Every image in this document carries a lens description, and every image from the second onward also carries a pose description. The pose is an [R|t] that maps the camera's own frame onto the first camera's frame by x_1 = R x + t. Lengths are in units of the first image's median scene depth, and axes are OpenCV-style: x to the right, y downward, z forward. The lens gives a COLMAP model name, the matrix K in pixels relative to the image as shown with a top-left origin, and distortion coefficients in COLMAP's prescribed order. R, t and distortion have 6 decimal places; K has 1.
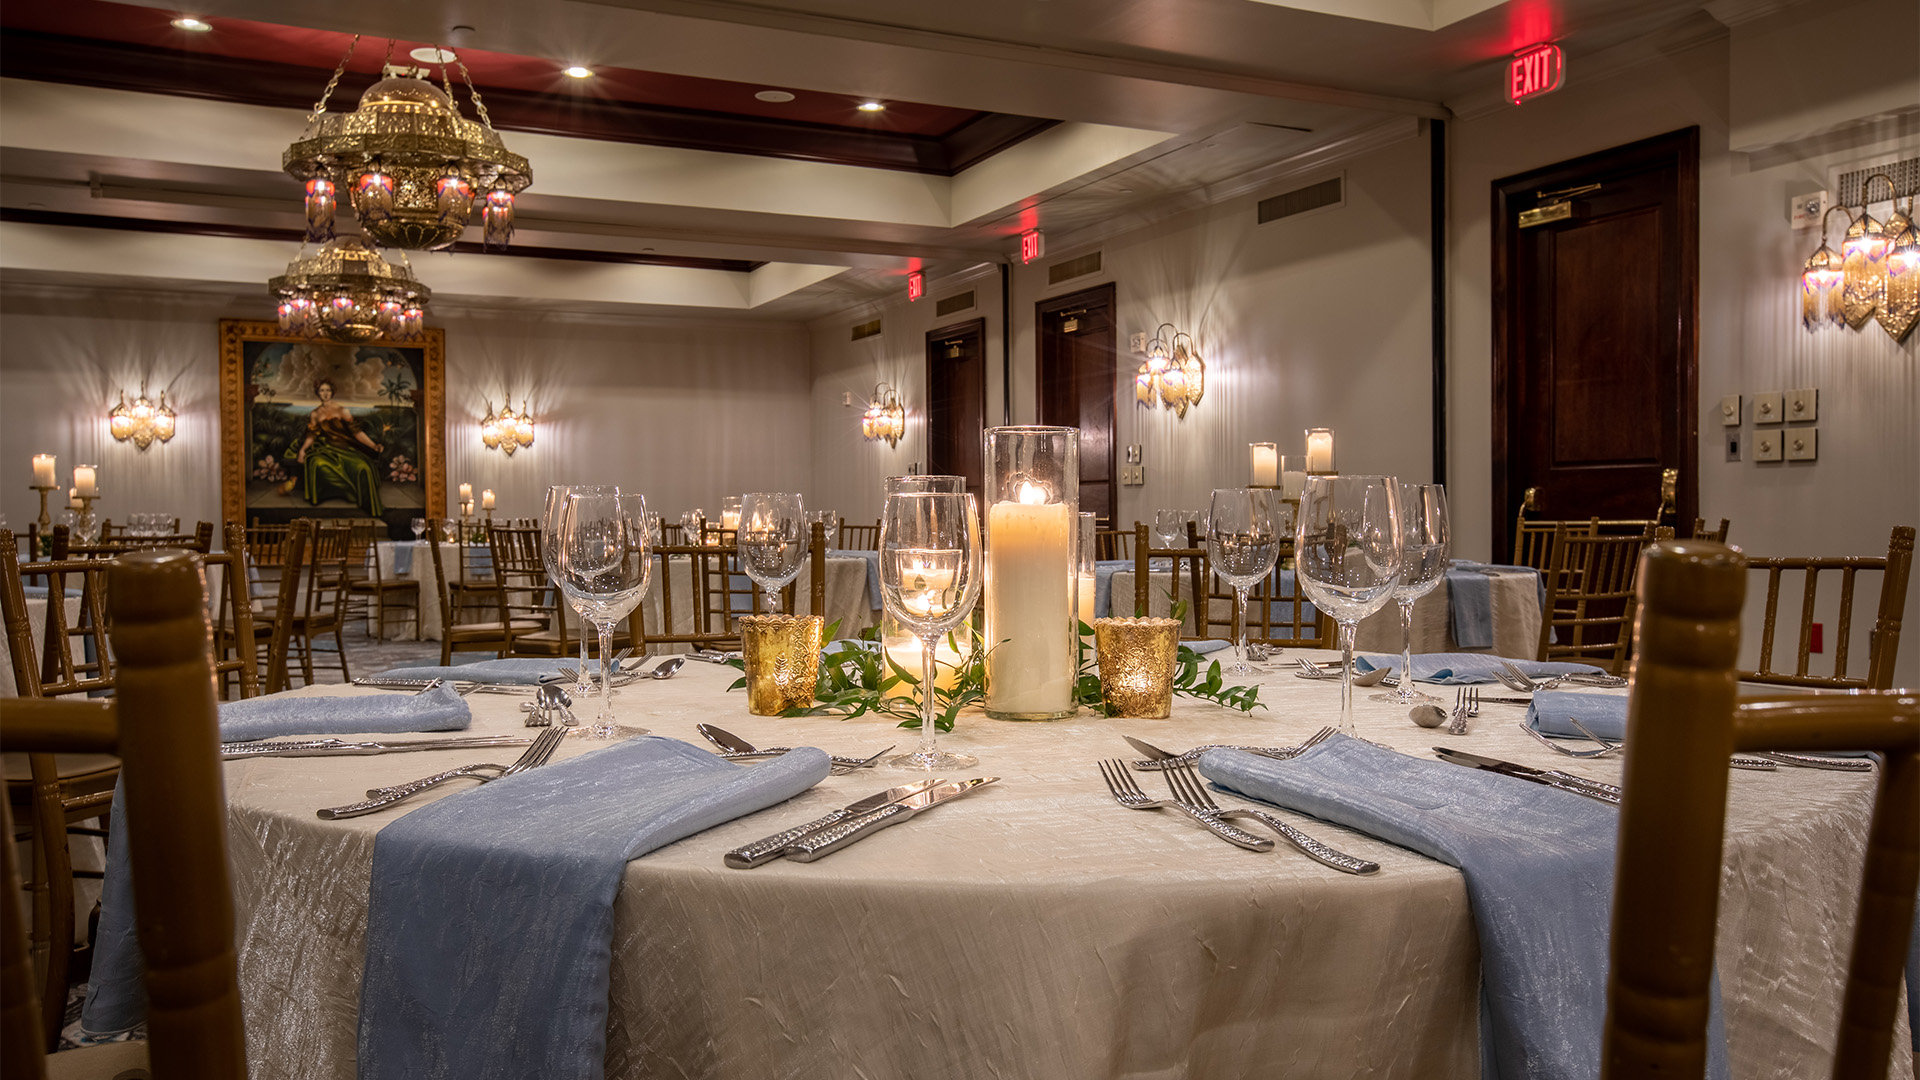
lens RADIAL K [[1541.9, 0, 960.0], [0, 1541.9, 540.0], [0, 0, 1]] dist [-0.004292, 0.082641]
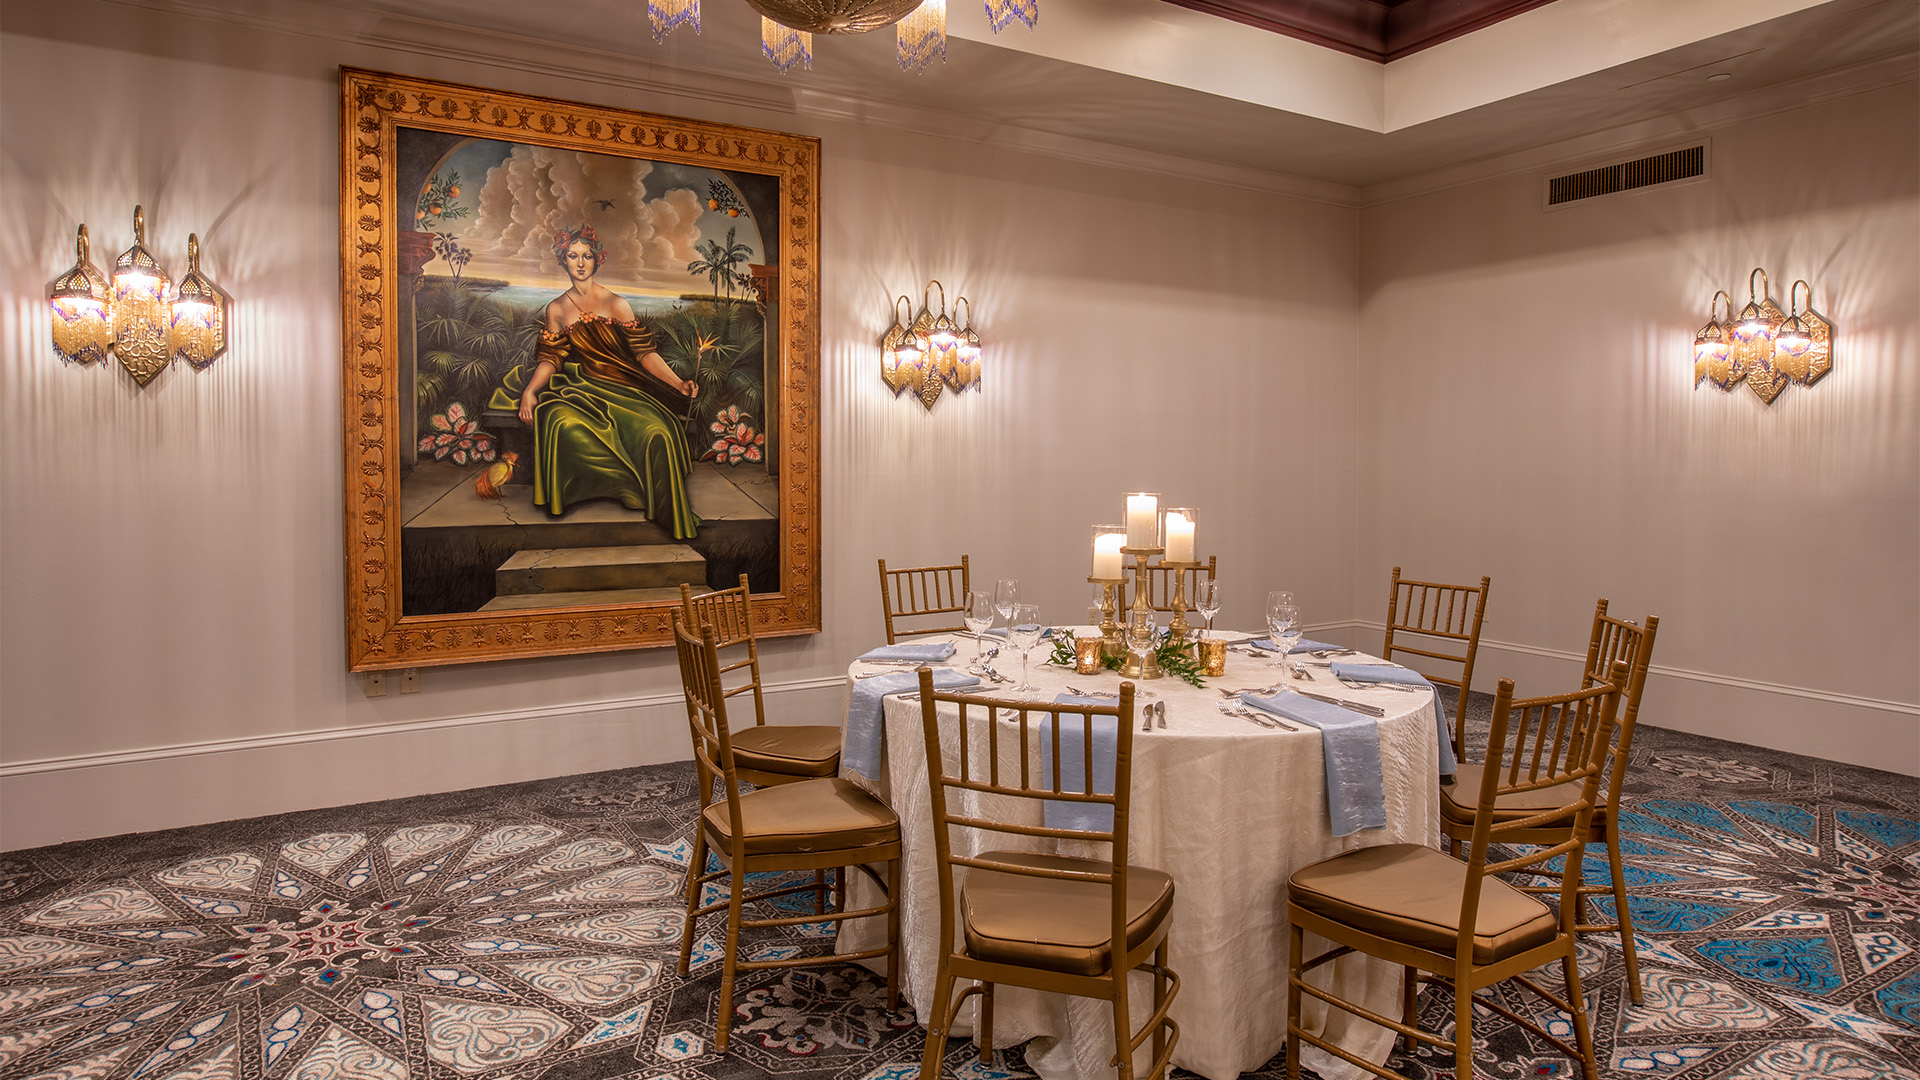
lens RADIAL K [[1151.6, 0, 963.3], [0, 1151.6, 489.3], [0, 0, 1]] dist [-0.054404, 0.045614]
pose [[0.995251, -0.008692, 0.096956, -0.343416], [0.010050, 0.999858, -0.013522, -0.025785], [-0.096824, 0.014432, 0.995197, 0.684893]]
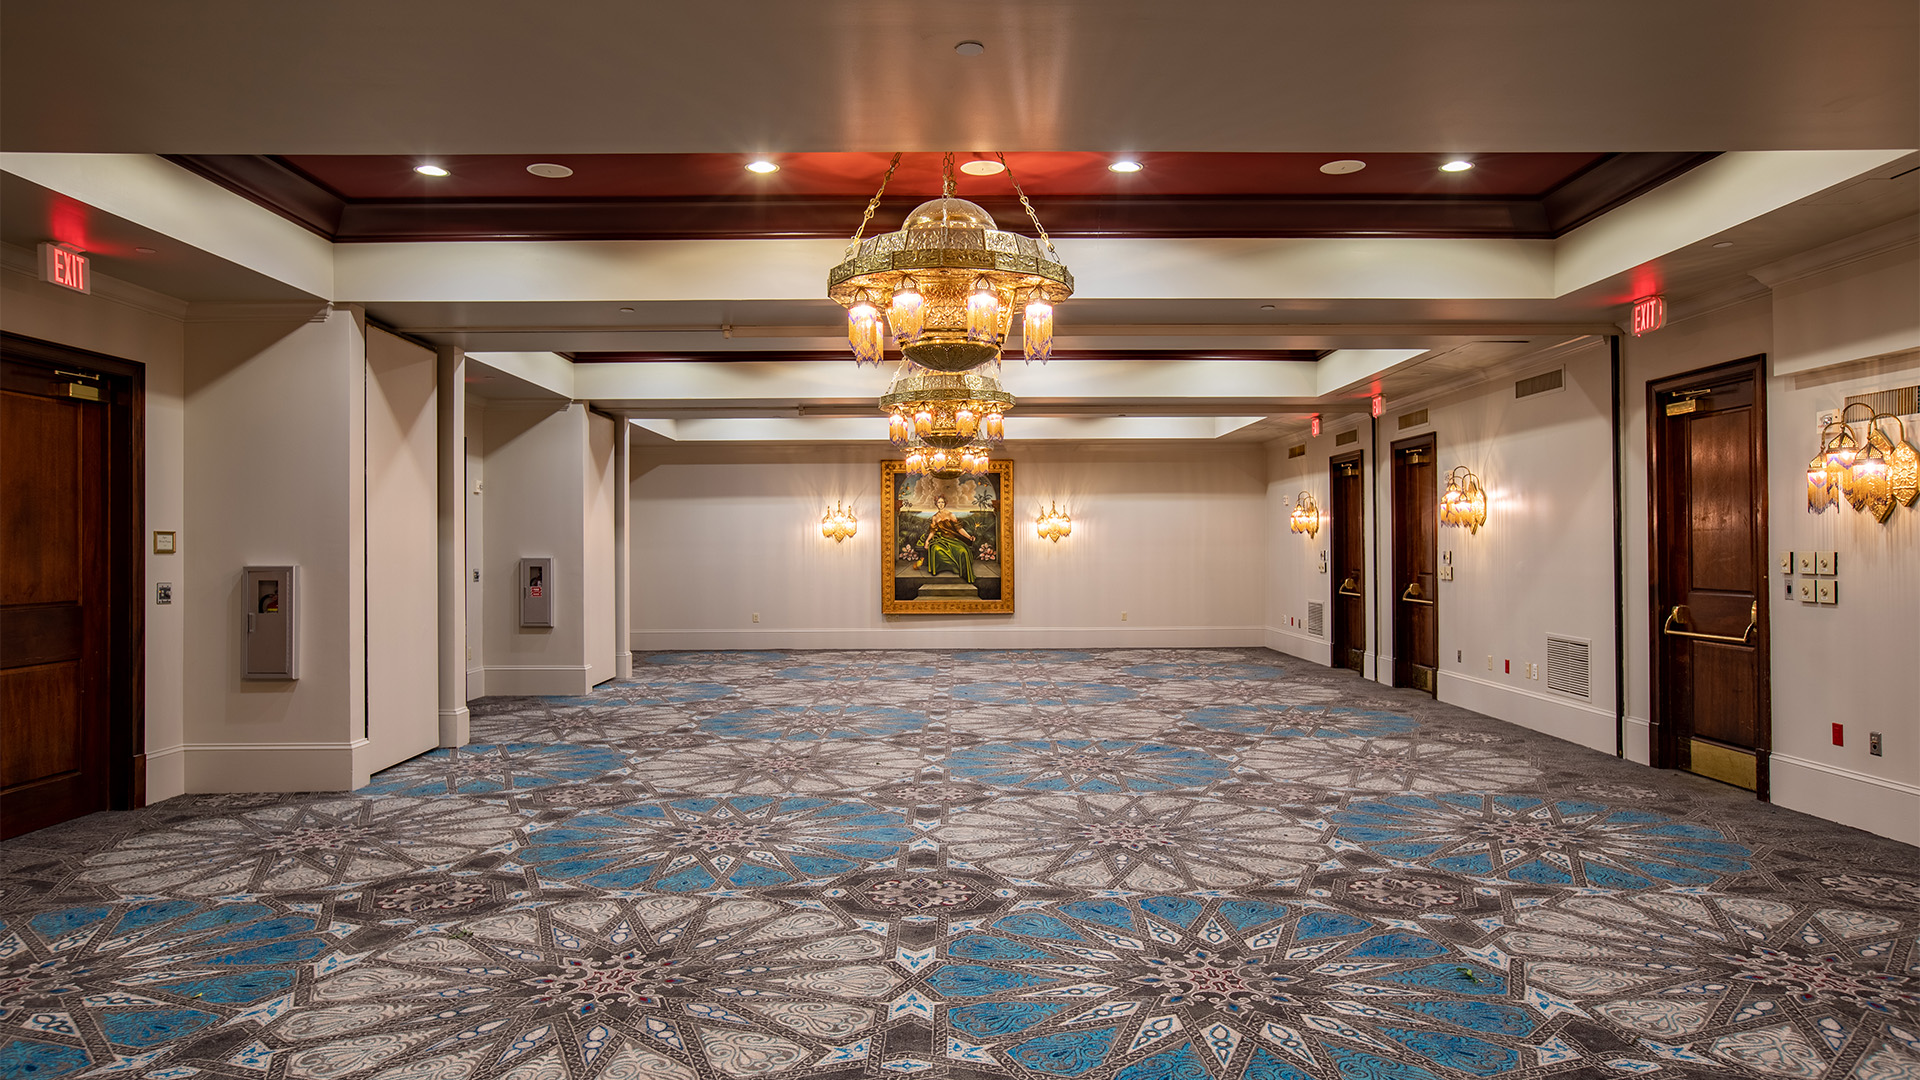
lens RADIAL K [[1239.7, 0, 963.1], [0, 1239.7, 508.0], [0, 0, 1]] dist [-0.011429, 0.005720]
pose [[0.910503, -0.011608, -0.413340, 0.133663], [-0.007902, 0.998935, -0.045460, -0.035077], [0.413427, 0.044658, 0.909441, -0.139468]]
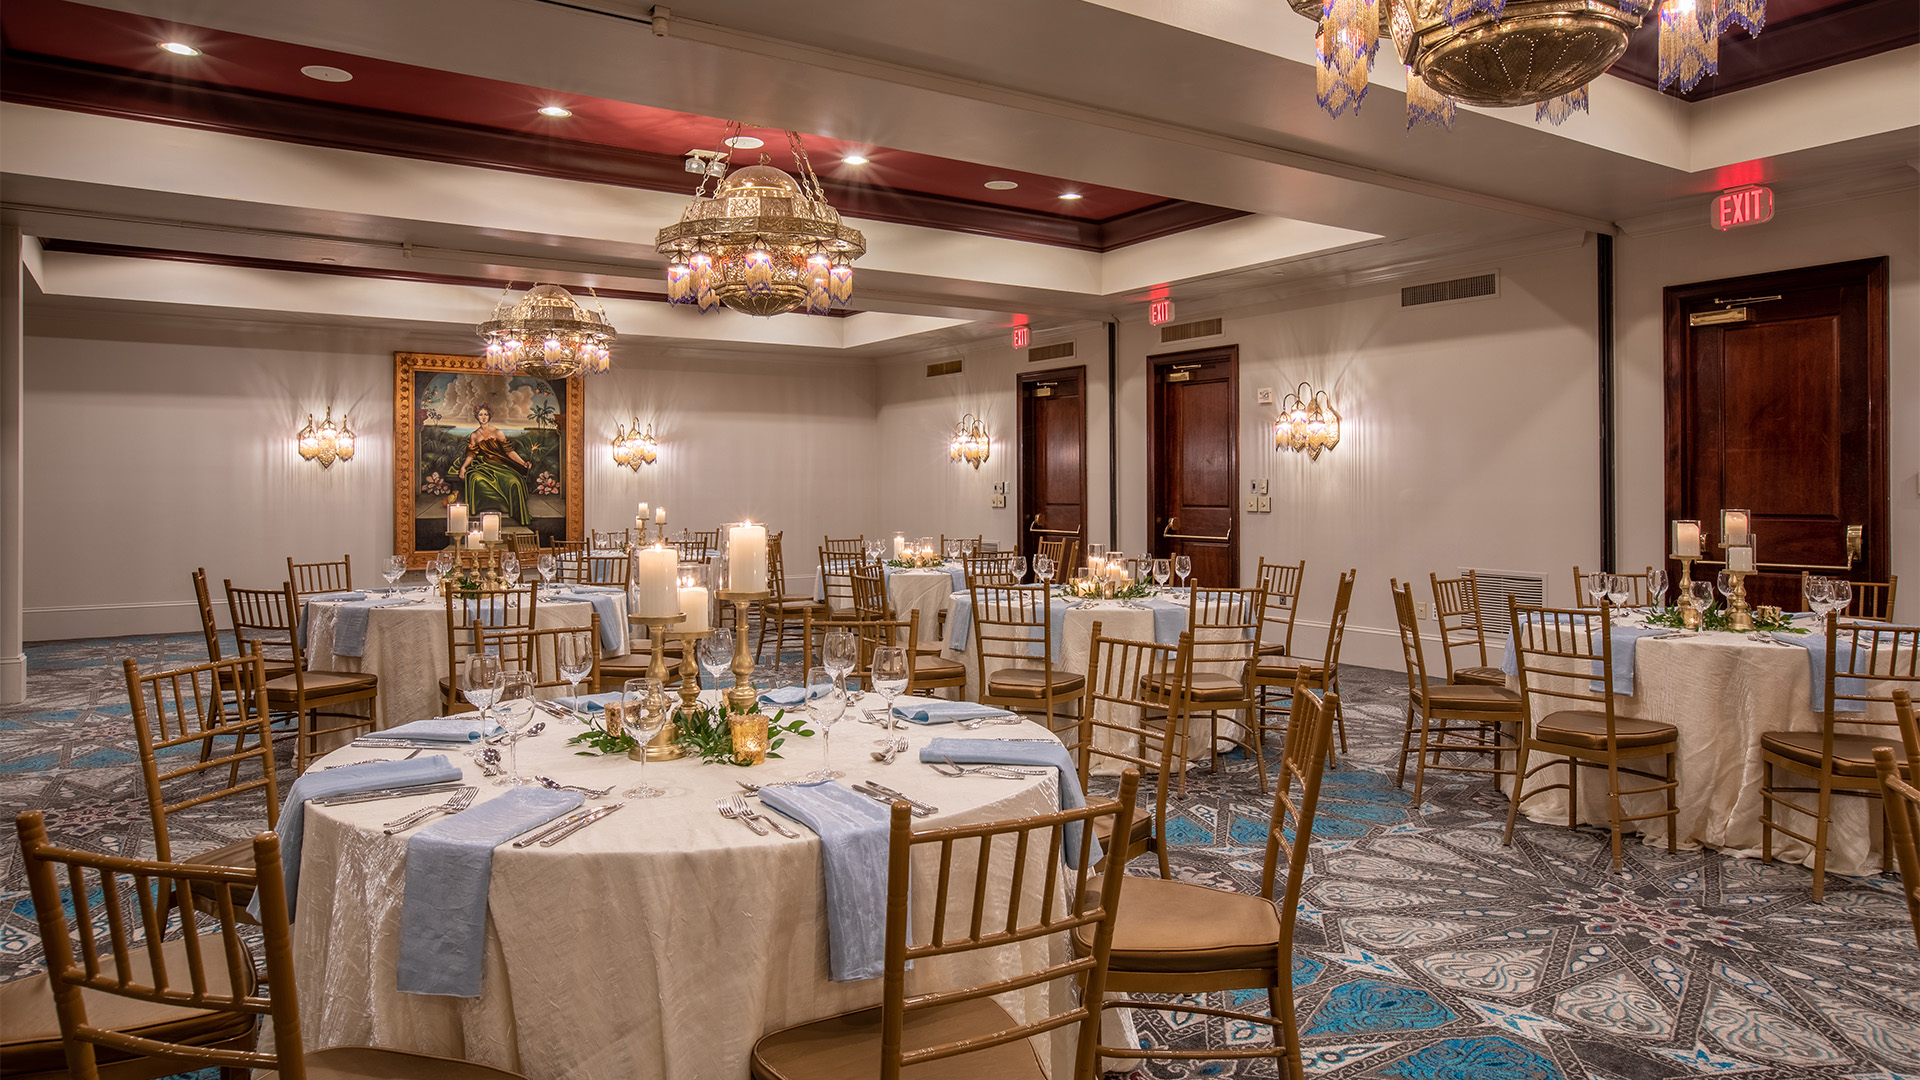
lens RADIAL K [[1239.7, 0, 963.1], [0, 1239.7, 508.0], [0, 0, 1]] dist [-0.011429, 0.005720]
pose [[0.990527, 0.002912, 0.137286, -0.190708], [-0.002535, 0.999993, -0.002919, -0.027052], [-0.137294, 0.002543, 0.990527, 0.049651]]
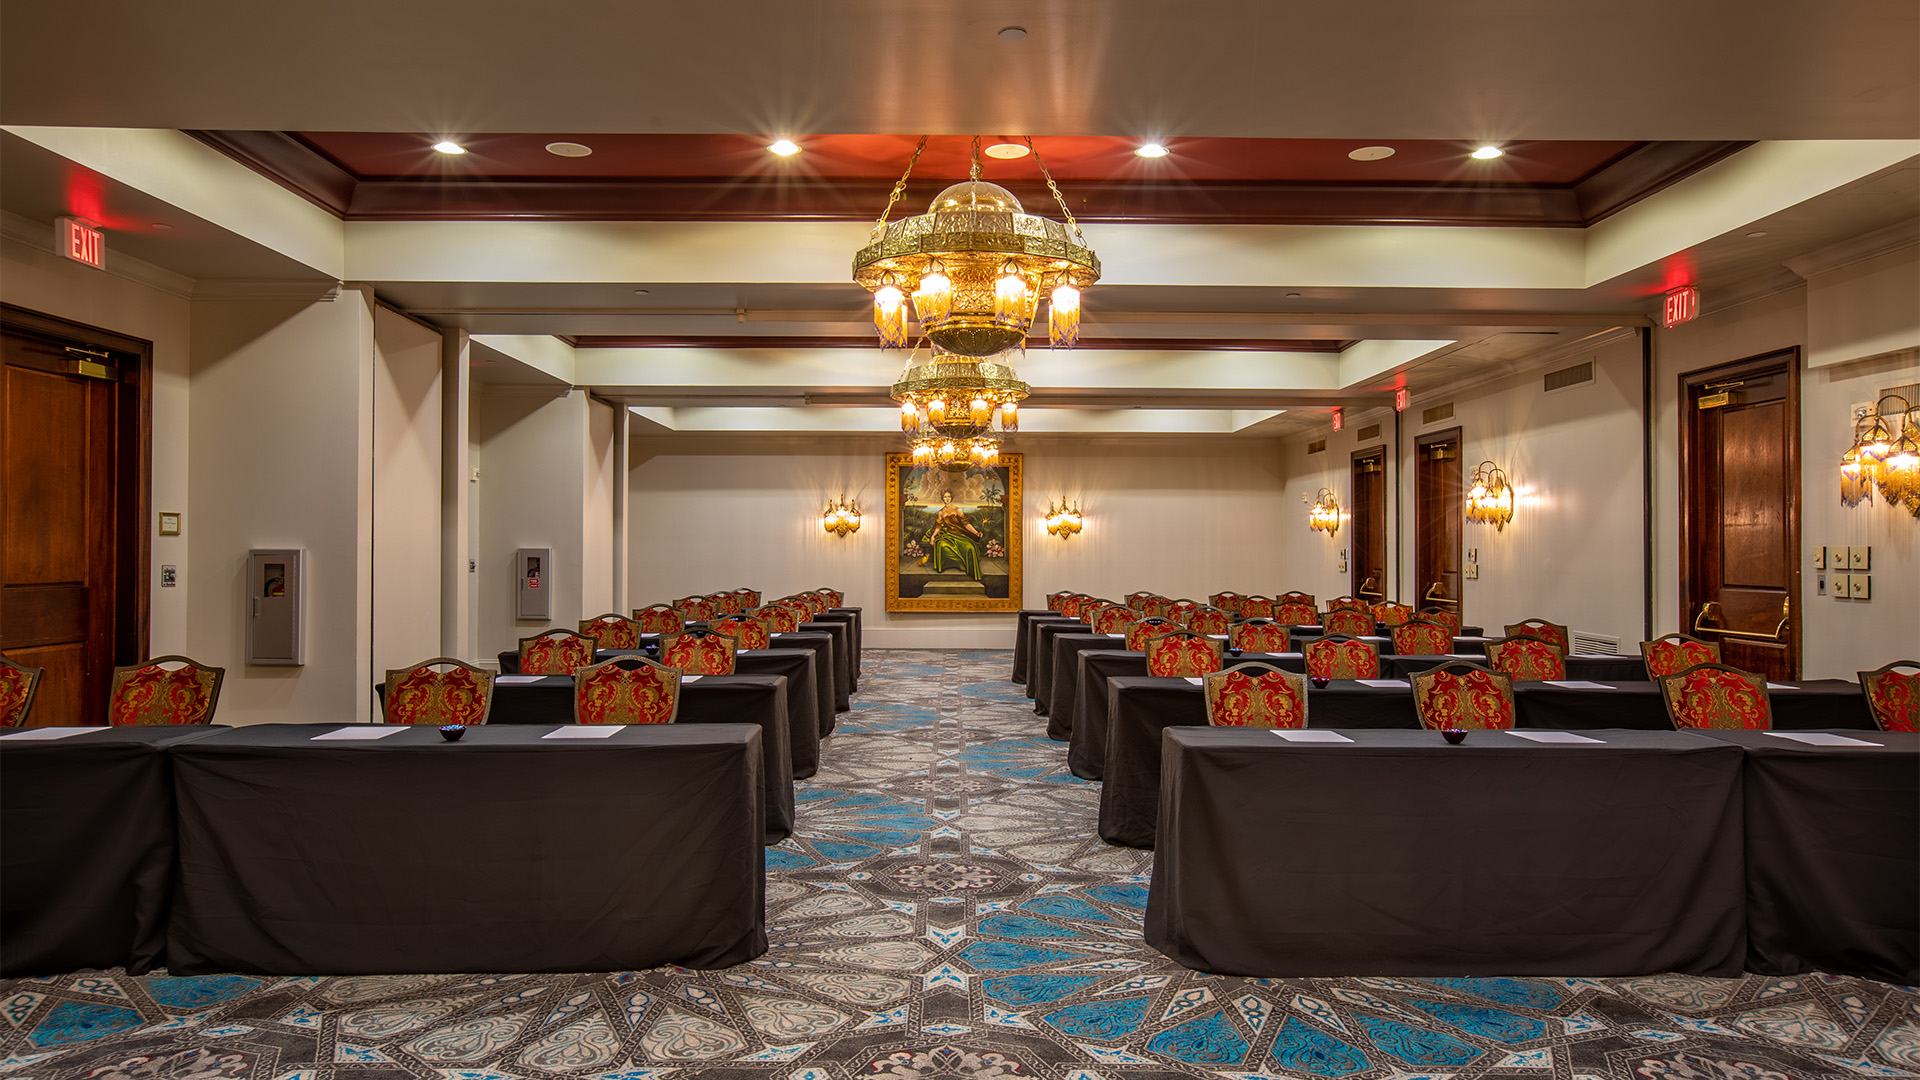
lens RADIAL K [[1303.1, 0, 960.9], [0, 1303.1, 506.2], [0, 0, 1]] dist [-0.007103, 0.006092]
pose [[0.910634, -0.004327, -0.413190, 0.132879], [-0.016477, 0.998770, -0.046773, -0.028847], [0.412884, 0.049401, 0.909443, -0.161102]]
